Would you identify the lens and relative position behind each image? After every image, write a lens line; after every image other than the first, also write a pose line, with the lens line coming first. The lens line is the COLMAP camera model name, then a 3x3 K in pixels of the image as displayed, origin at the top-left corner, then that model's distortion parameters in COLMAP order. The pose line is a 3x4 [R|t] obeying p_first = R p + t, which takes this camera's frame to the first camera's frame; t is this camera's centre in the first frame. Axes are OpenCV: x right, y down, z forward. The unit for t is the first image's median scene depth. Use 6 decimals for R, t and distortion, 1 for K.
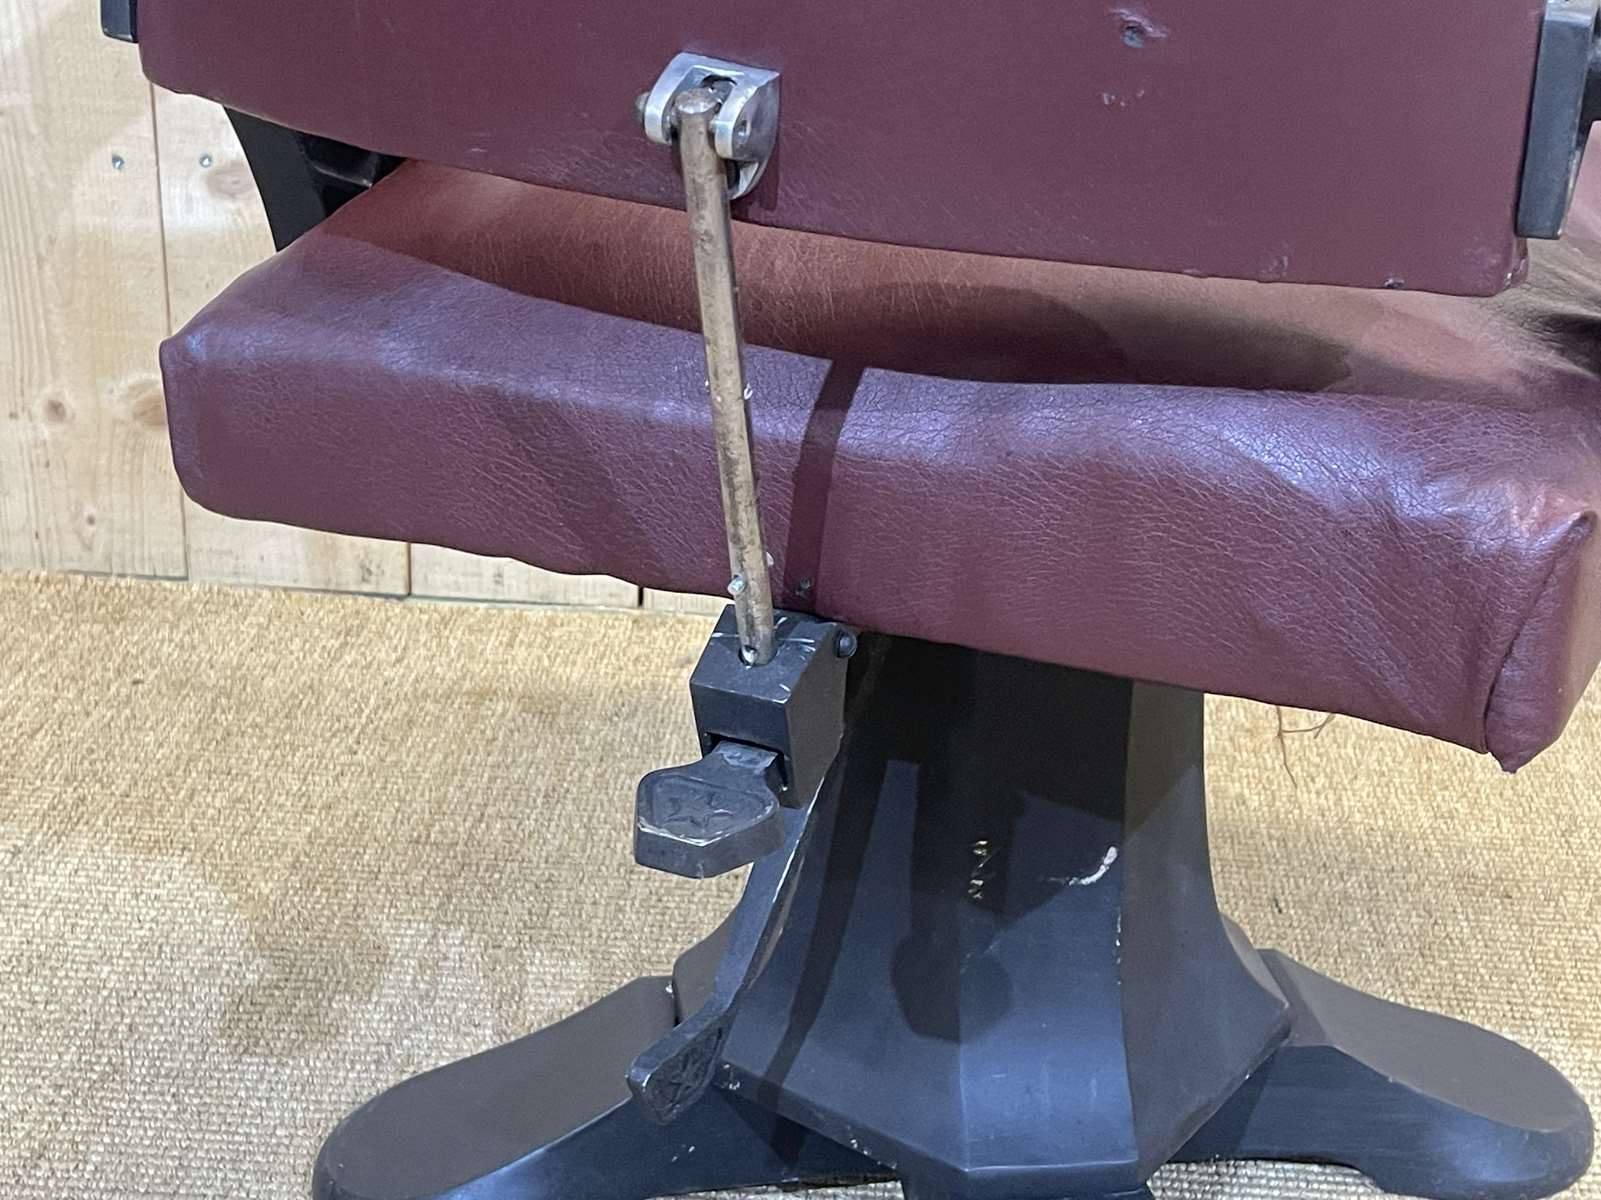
lens RADIAL K [[2369.7, 0, 817.3], [0, 2369.7, 620.0], [0, 0, 1]] dist [0.027141, 0.000000]
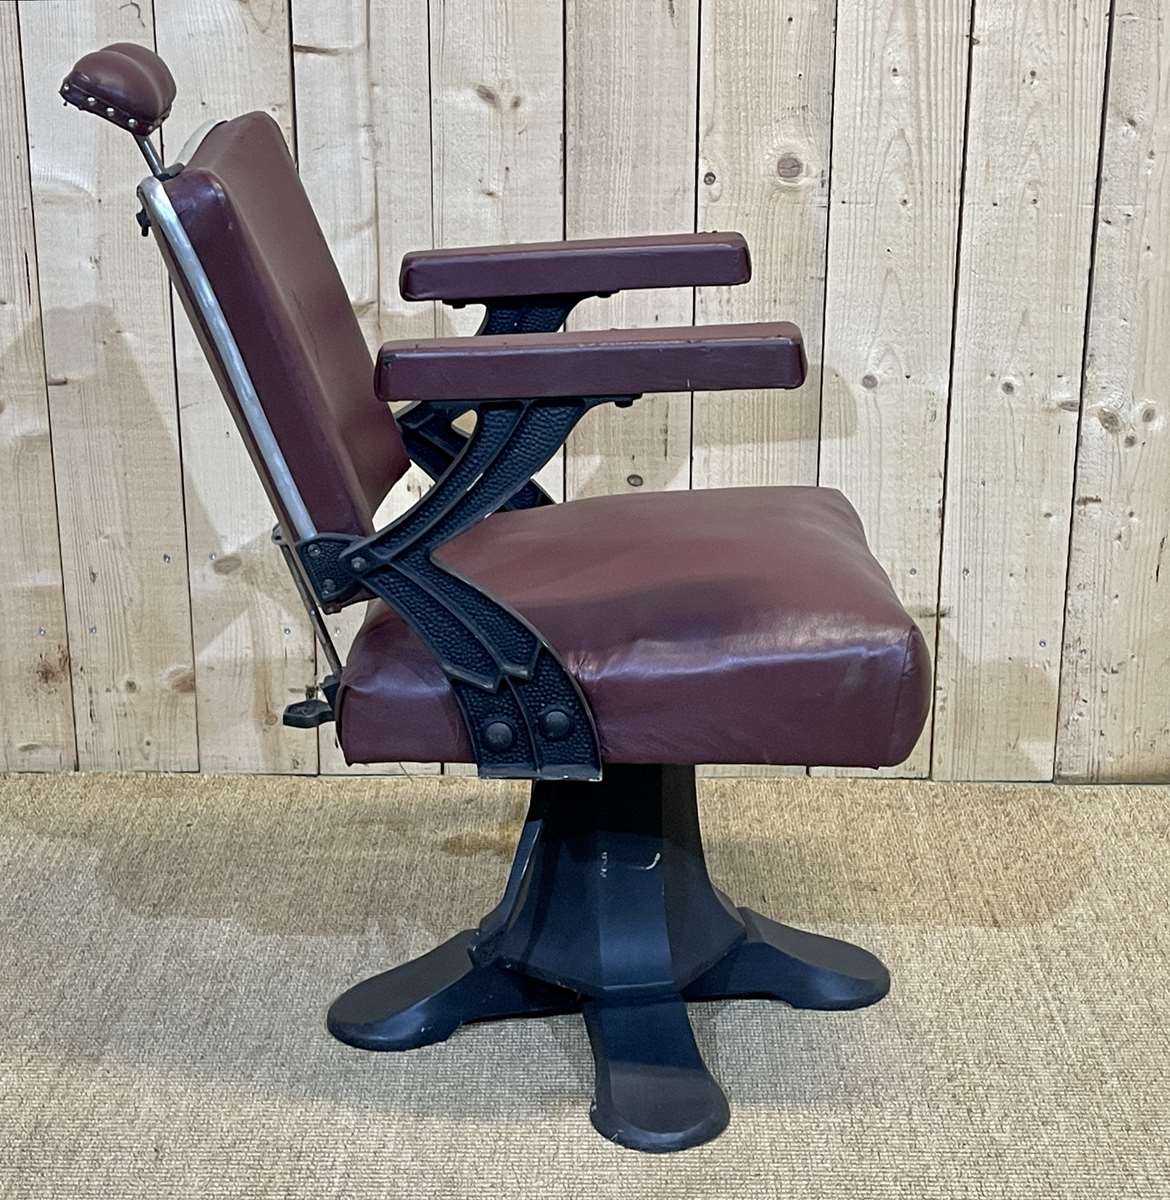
lens RADIAL K [[1946.7, 0, 589.1], [0, 1946.7, 613.0], [0, 0, 1]] dist [0.031519, 0.000000]
pose [[0.998322, -0.048369, 0.031849, -0.001845], [0.051119, 0.994436, -0.092106, 0.019840], [-0.027217, 0.093580, 0.995240, -0.712328]]
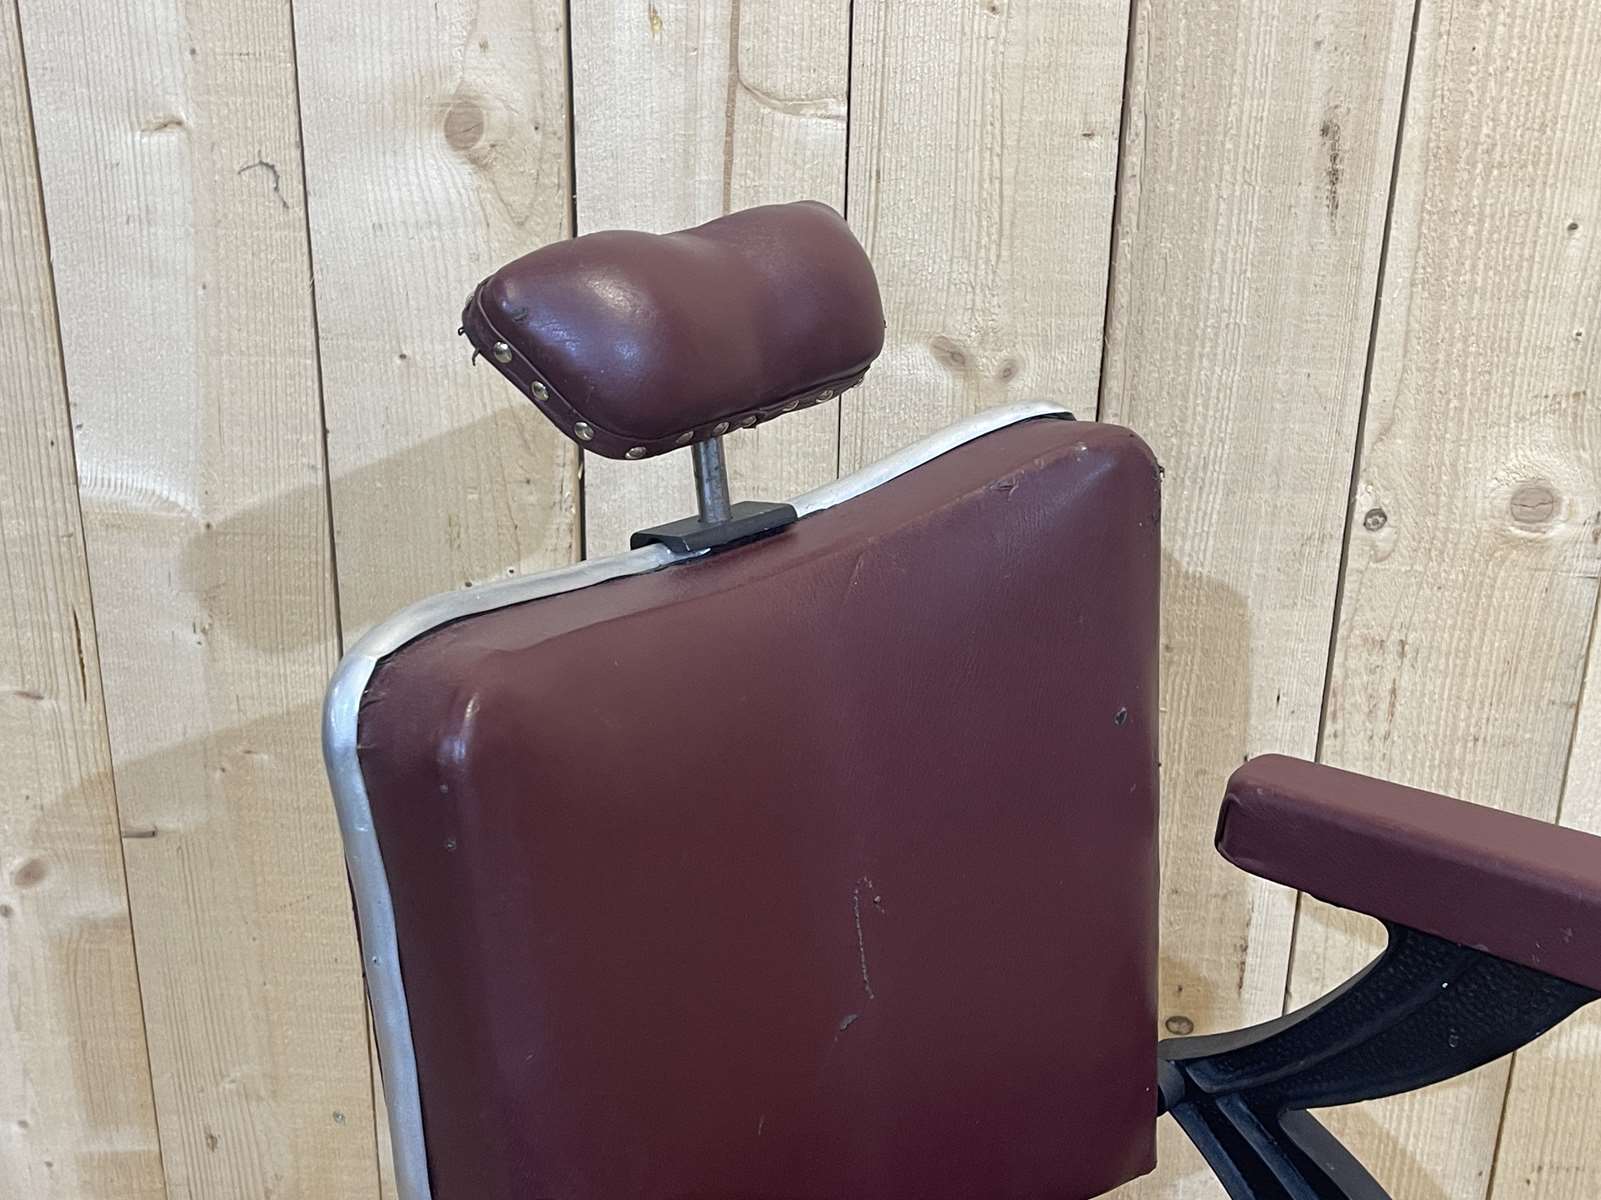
lens RADIAL K [[1834.4, 0, 839.2], [0, 1834.4, 641.8], [0, 0, 1]] dist [0.017348, 0.000000]
pose [[0.999688, -0.021829, 0.012113, -0.080386], [0.022523, 0.997913, -0.060513, -0.426176], [-0.010767, 0.060767, 0.998094, 0.154670]]
